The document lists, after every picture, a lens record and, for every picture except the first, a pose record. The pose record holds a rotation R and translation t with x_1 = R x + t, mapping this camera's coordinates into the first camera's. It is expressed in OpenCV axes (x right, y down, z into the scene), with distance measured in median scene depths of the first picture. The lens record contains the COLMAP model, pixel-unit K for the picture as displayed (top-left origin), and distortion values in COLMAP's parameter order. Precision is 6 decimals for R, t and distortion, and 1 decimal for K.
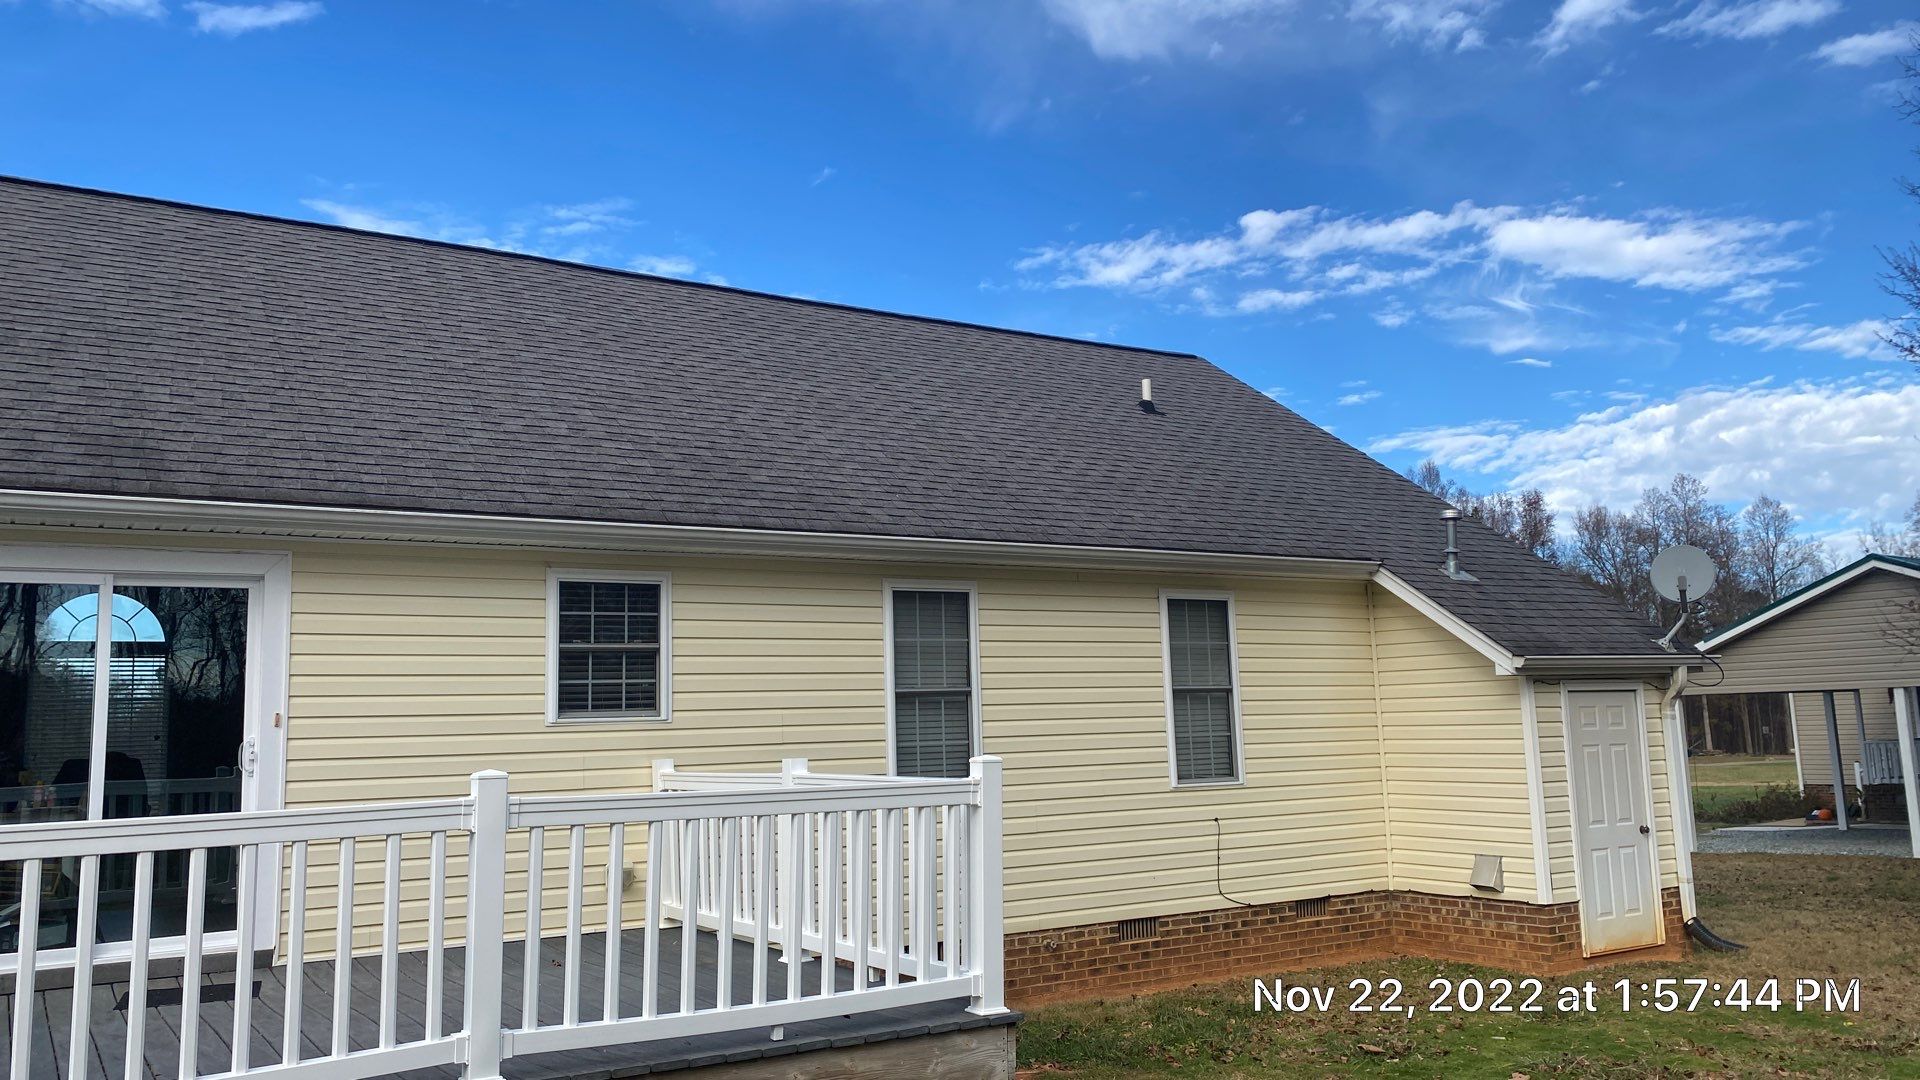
lens RADIAL K [[1460.8, 0, 979.3], [0, 1460.8, 570.6], [0, 0, 1]] dist [0.025782, -0.018130]
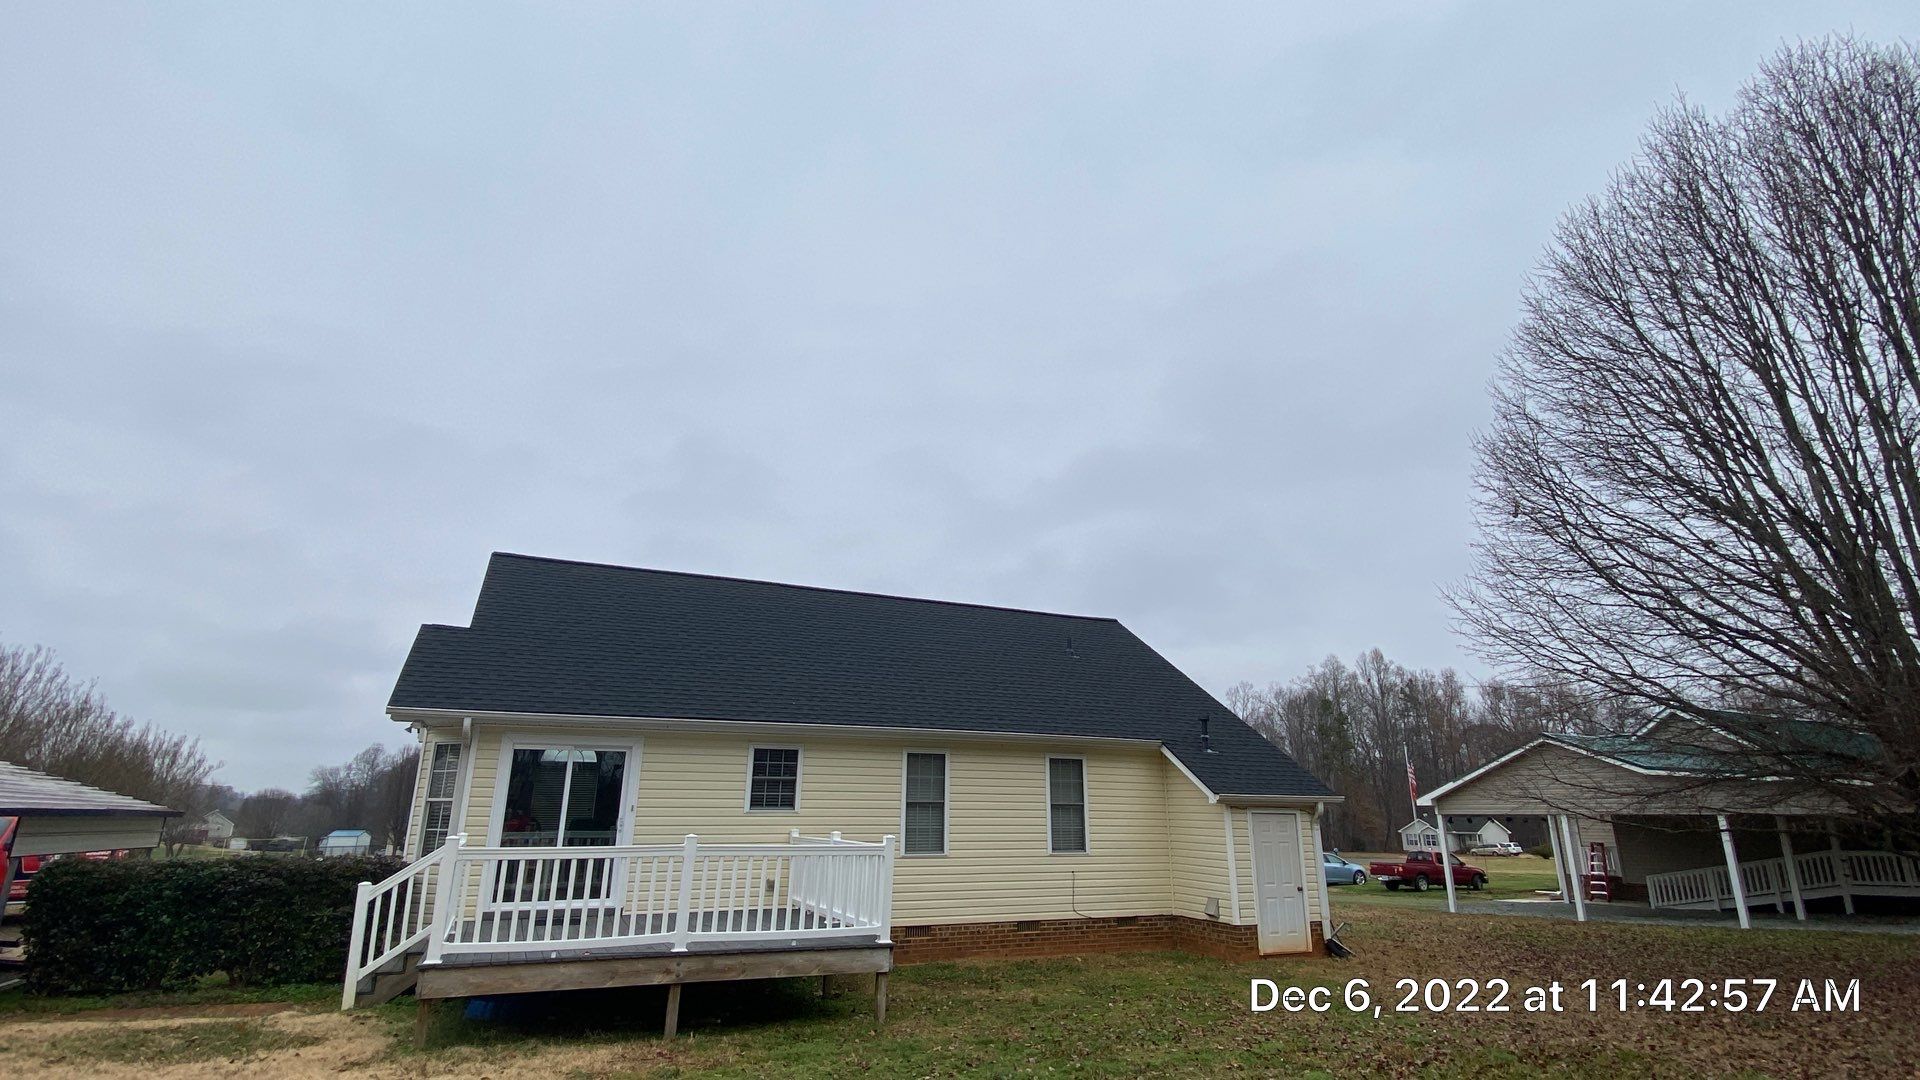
lens RADIAL K [[915.8, 0, 962.3], [0, 915.8, 552.3], [0, 0, 1]] dist [0.013189, -0.013046]
pose [[0.989292, -0.001747, -0.145939, 0.198646], [-0.022579, 0.986057, -0.164867, -0.053104], [0.144193, 0.166397, 0.975459, -0.330851]]
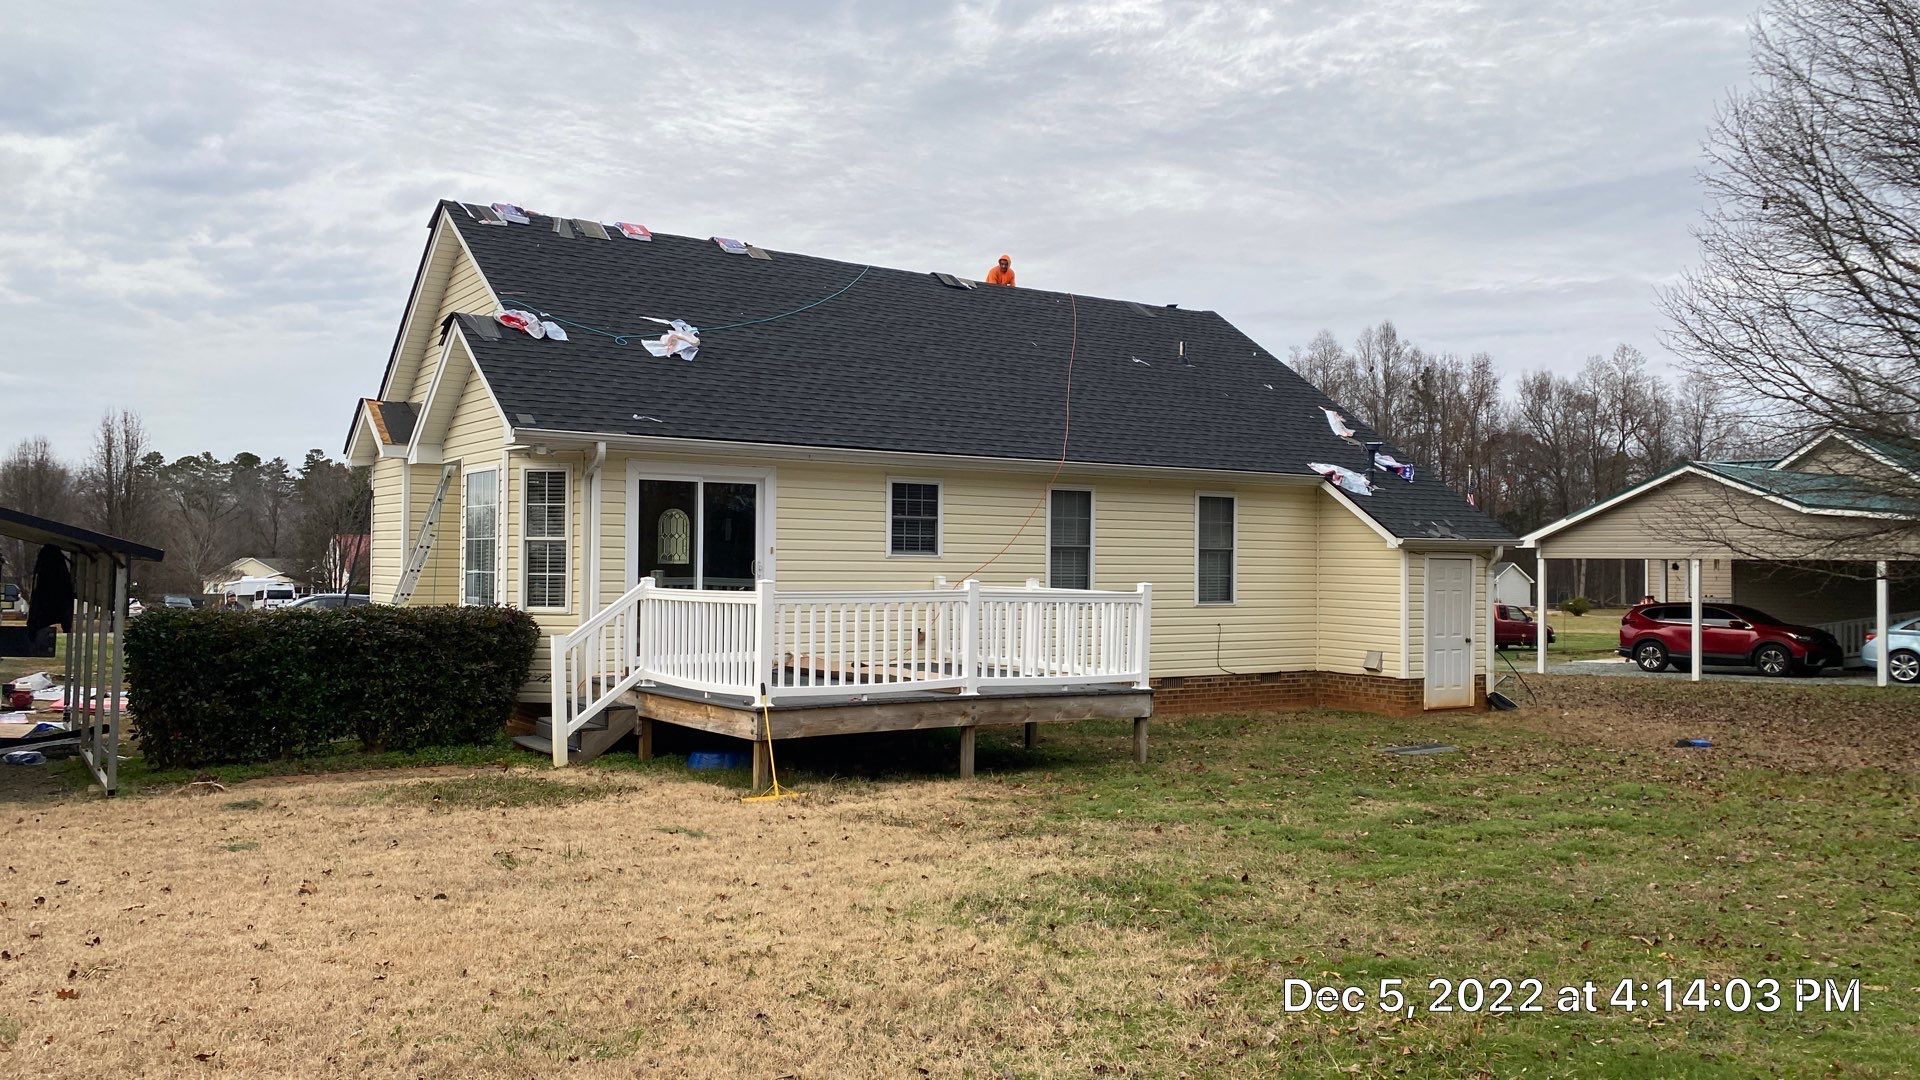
lens RADIAL K [[1460.8, 0, 916.2], [0, 1460.8, 568.4], [0, 0, 1]] dist [0.025782, -0.018130]
pose [[0.999224, 0.039214, -0.003674, -0.195122], [-0.038535, 0.992658, 0.114649, -0.081348], [0.008143, -0.114419, 0.993399, -0.724091]]
